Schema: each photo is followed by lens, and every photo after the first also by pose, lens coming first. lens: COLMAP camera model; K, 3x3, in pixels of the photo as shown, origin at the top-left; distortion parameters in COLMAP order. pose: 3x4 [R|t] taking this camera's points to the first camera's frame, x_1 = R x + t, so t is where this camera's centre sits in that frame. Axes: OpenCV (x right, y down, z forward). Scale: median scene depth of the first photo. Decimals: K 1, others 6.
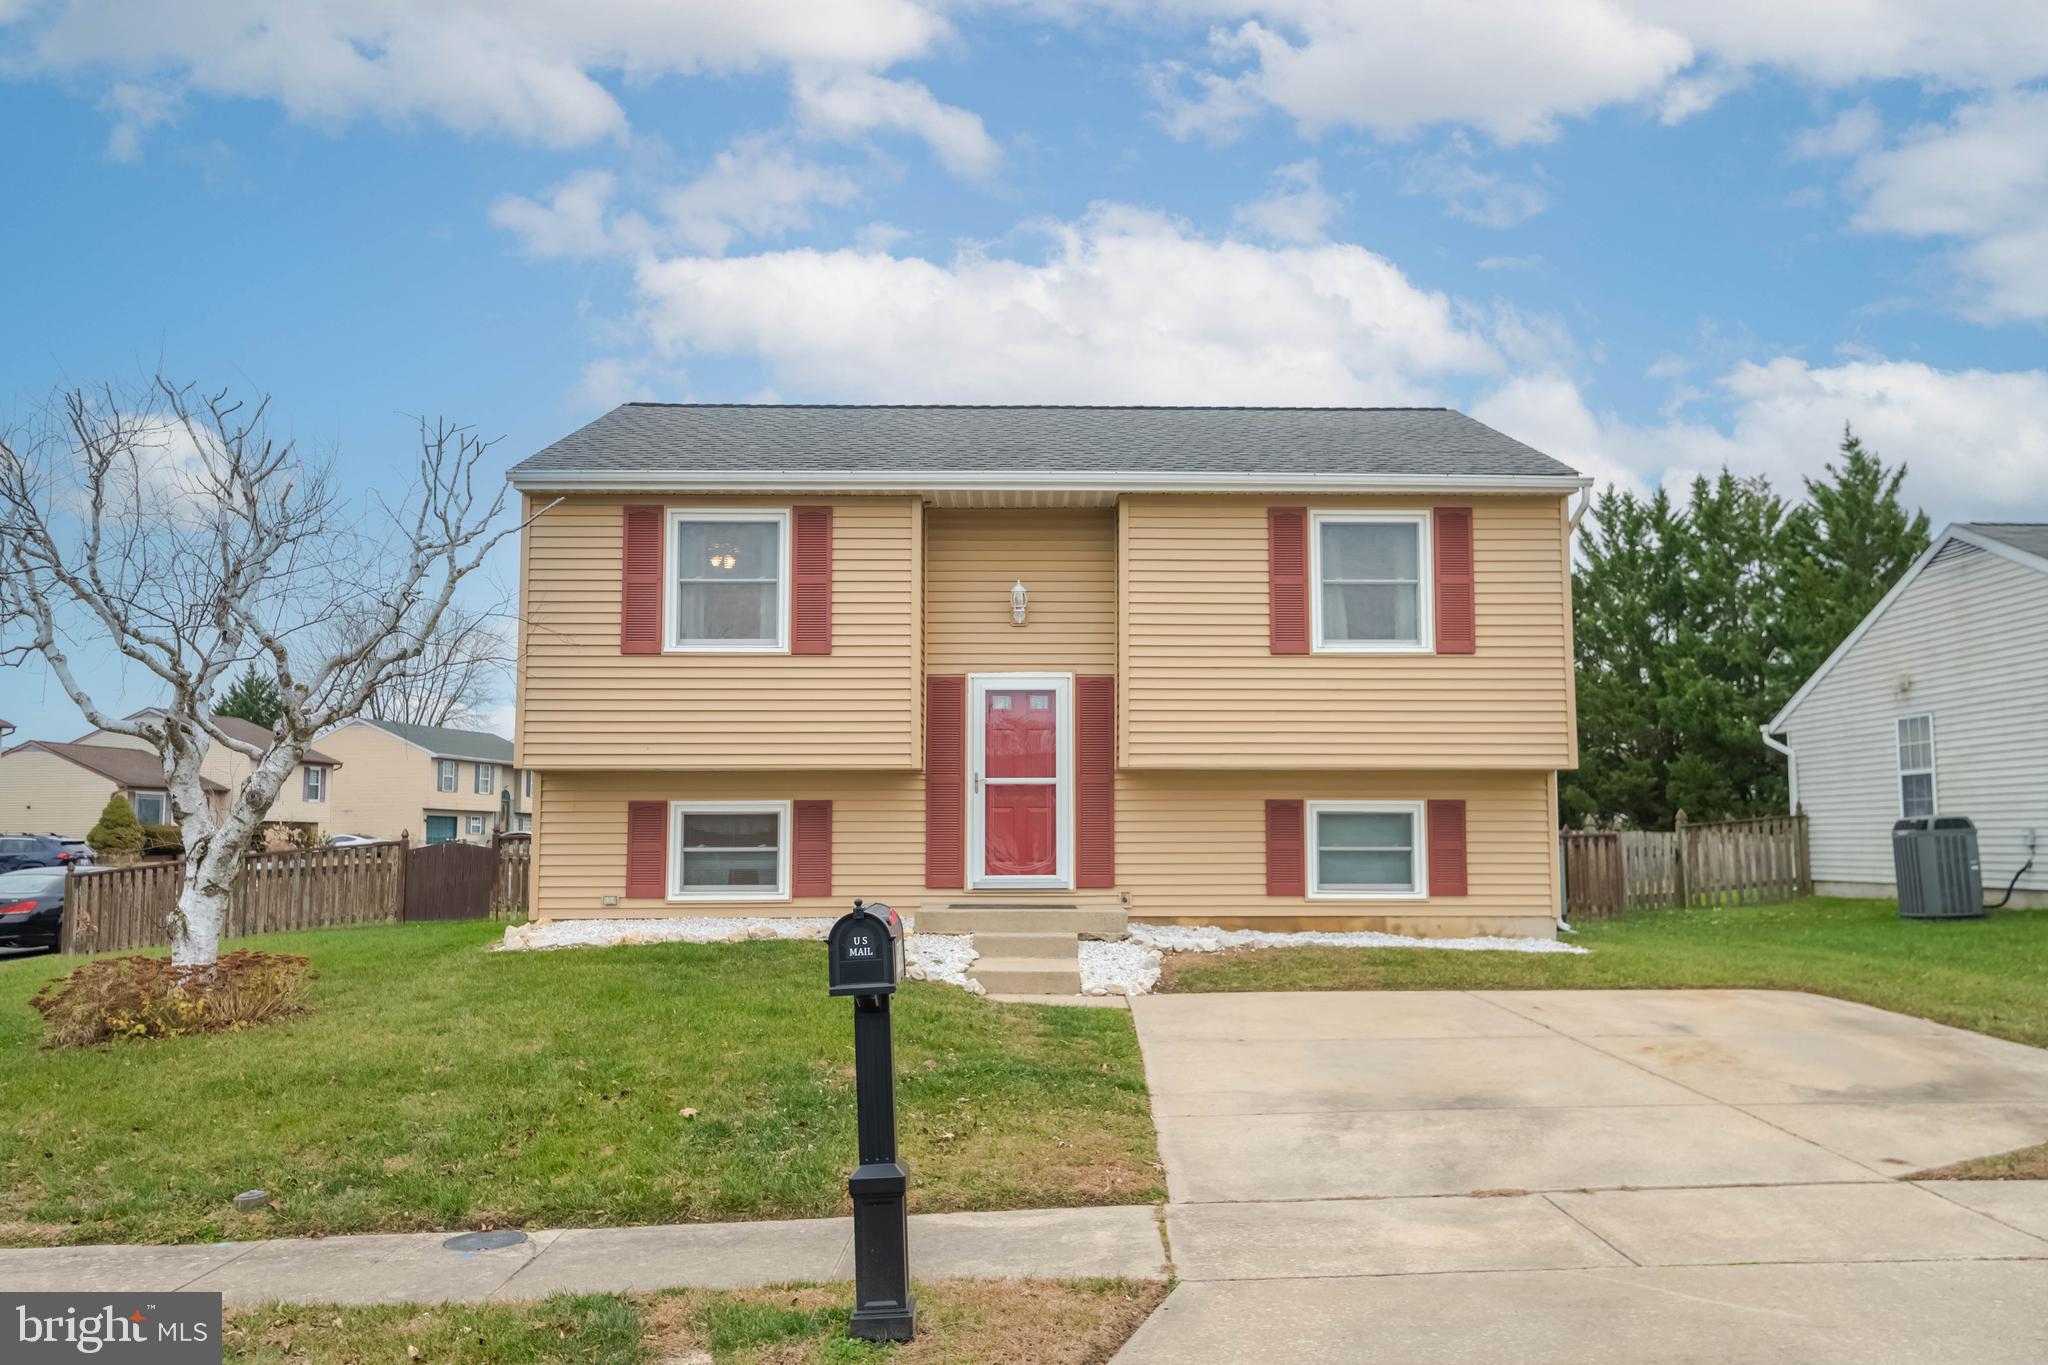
lens RADIAL K [[1694.0, 0, 1032.0], [0, 1694.0, 702.2], [0, 0, 1]] dist [0.030947, 0.012027]
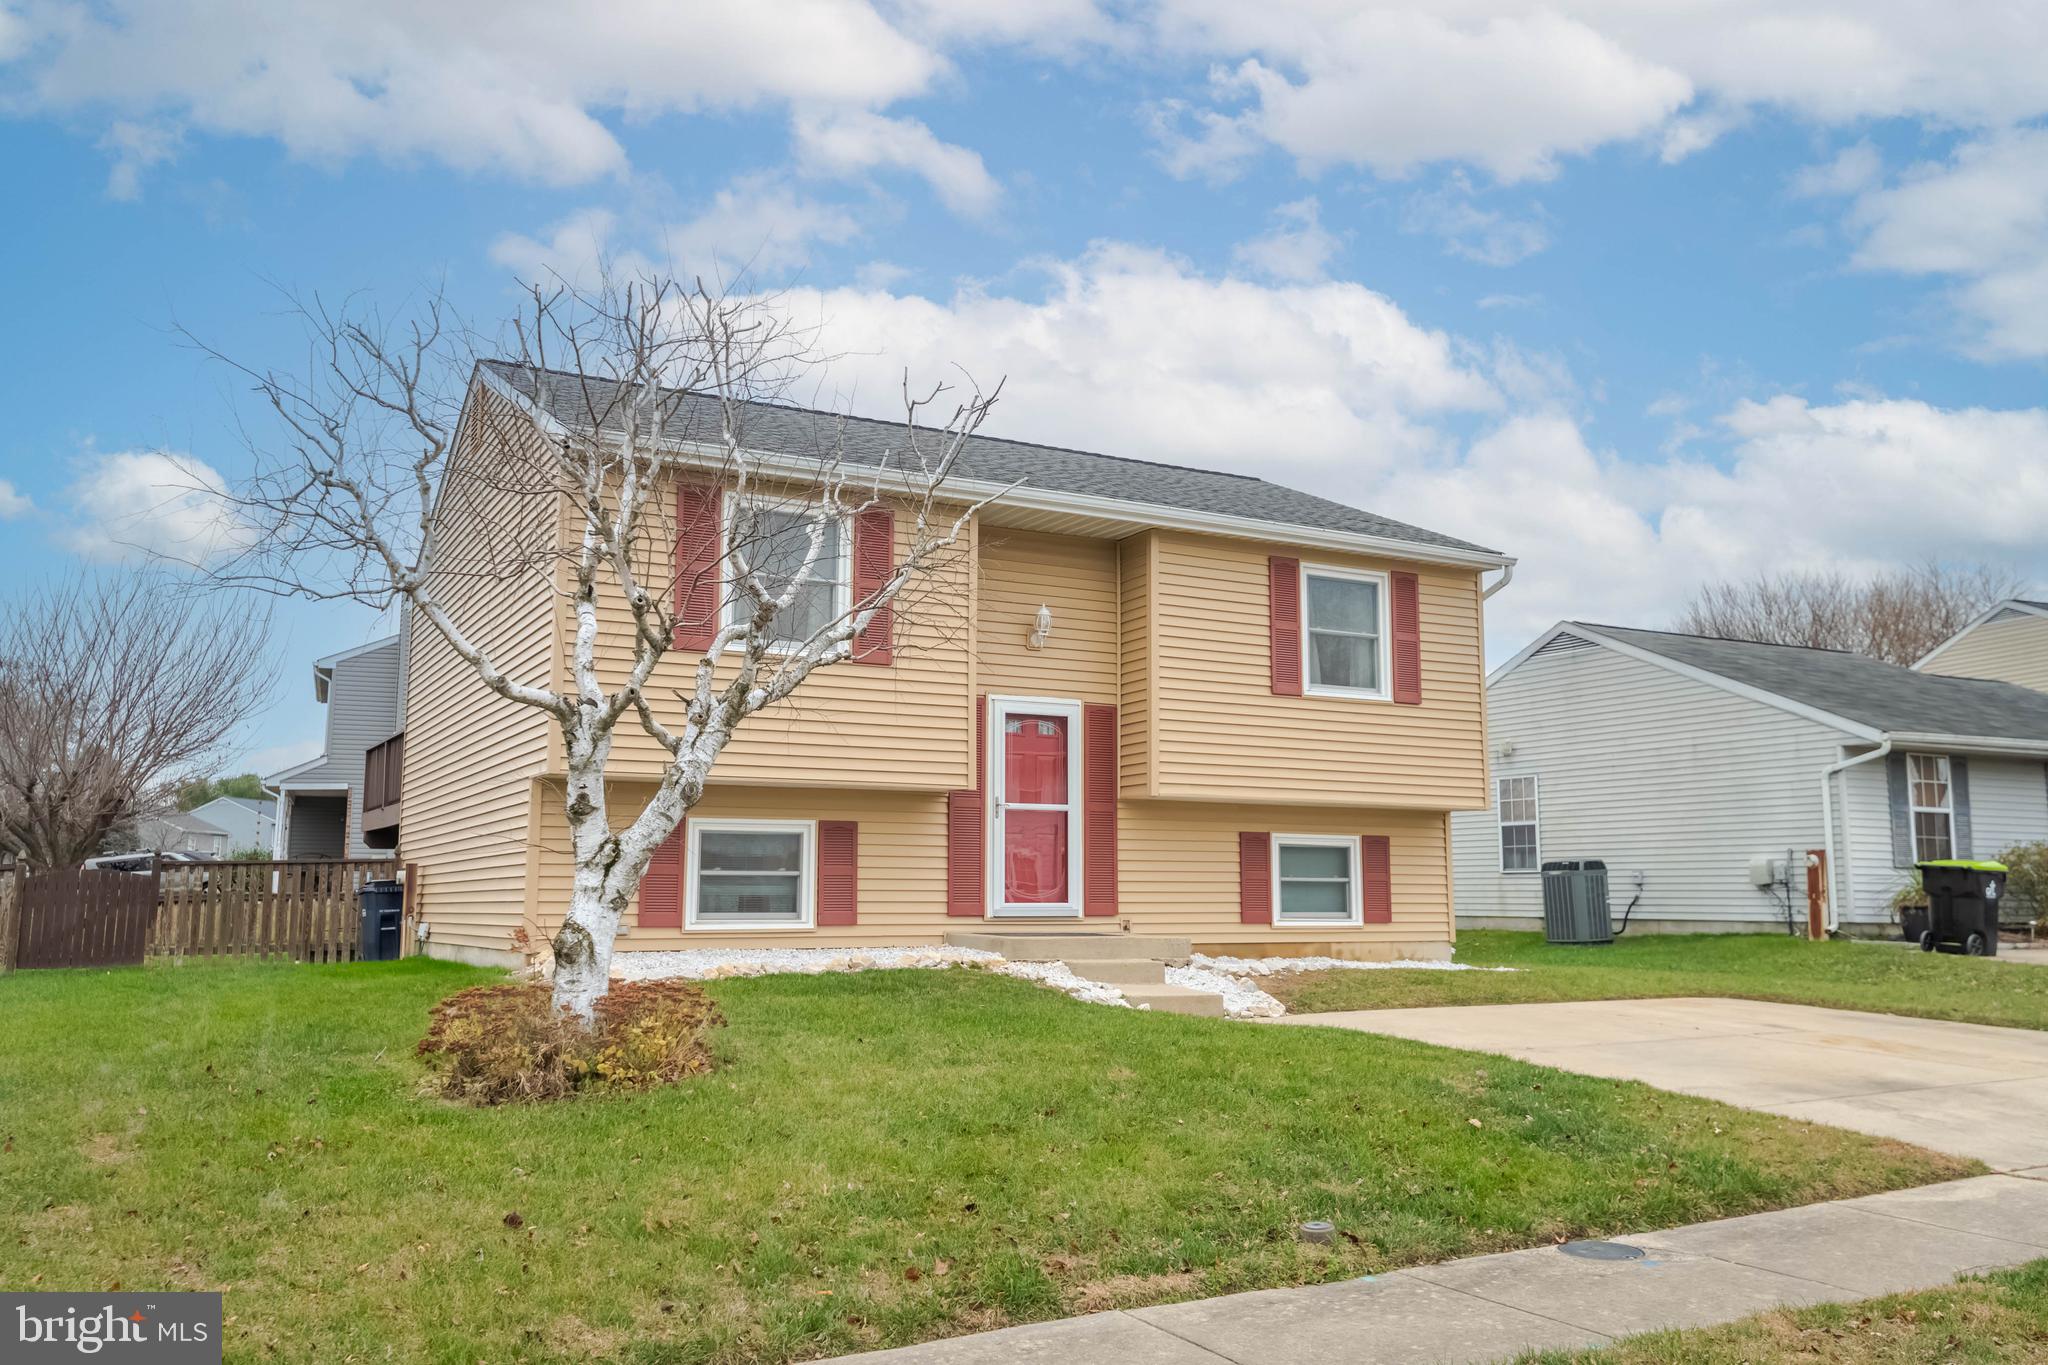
lens RADIAL K [[1708.0, 0, 1018.7], [0, 1708.0, 696.5], [0, 0, 1]] dist [0.034843, -0.002048]
pose [[0.881078, 0.060543, 0.469079, -0.496384], [-0.045038, 0.998006, -0.044215, 0.027523], [-0.470821, 0.017831, 0.882049, 0.131513]]
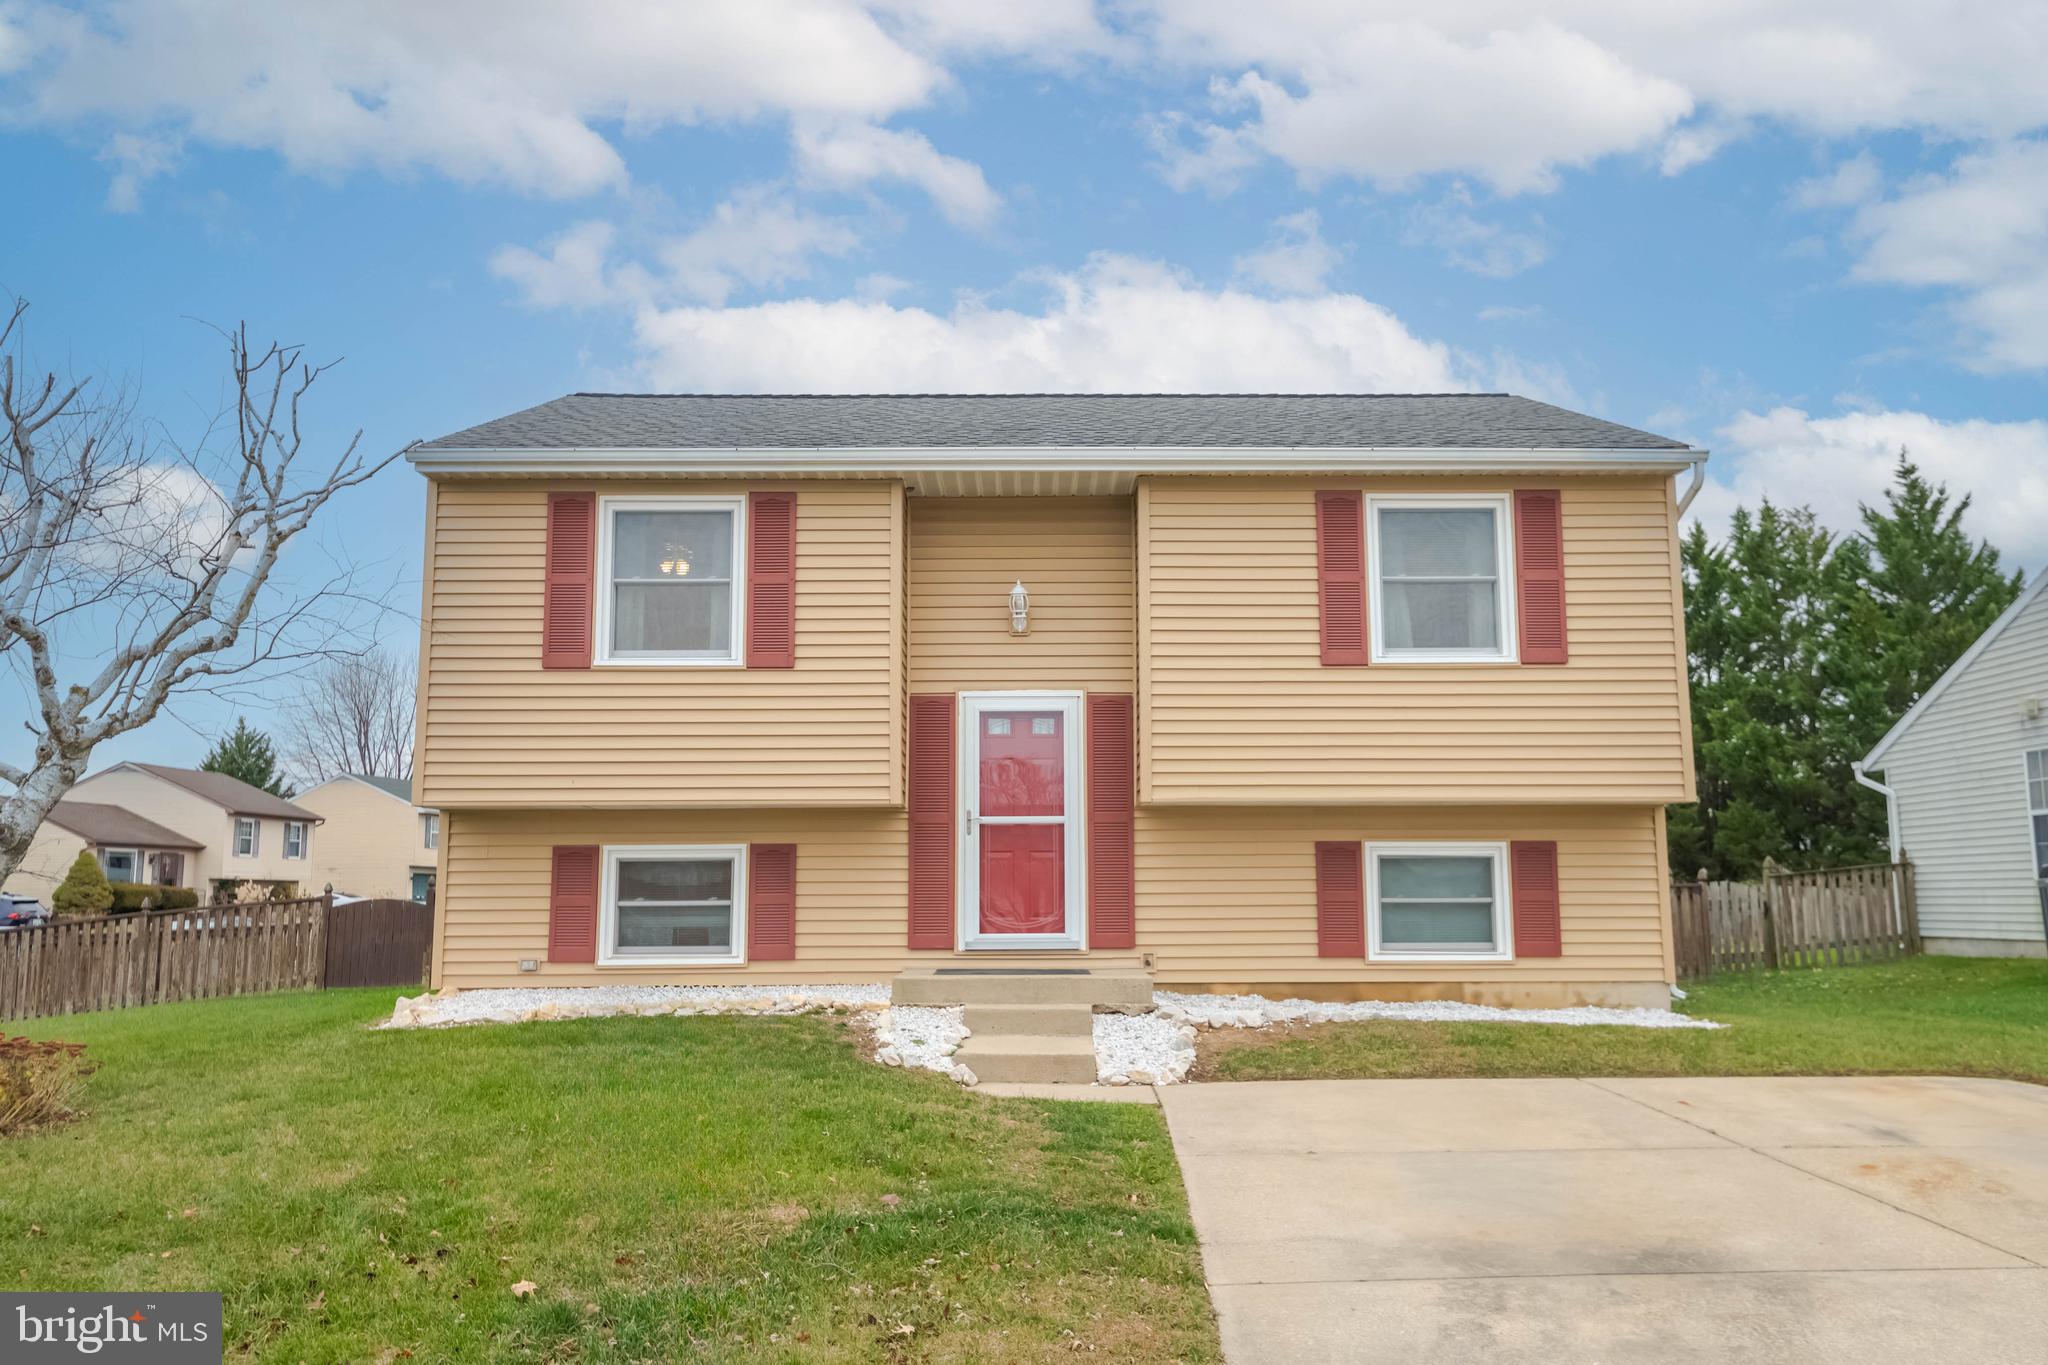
lens RADIAL K [[1675.5, 0, 1024.0], [0, 1675.5, 682.5], [0, 0, 1]] dist [0.023631, 0.004452]
pose [[0.999953, -0.004229, -0.008763, 0.001943], [0.003814, 0.998892, -0.046897, 0.018034], [0.008952, 0.046862, 0.998861, 0.175530]]
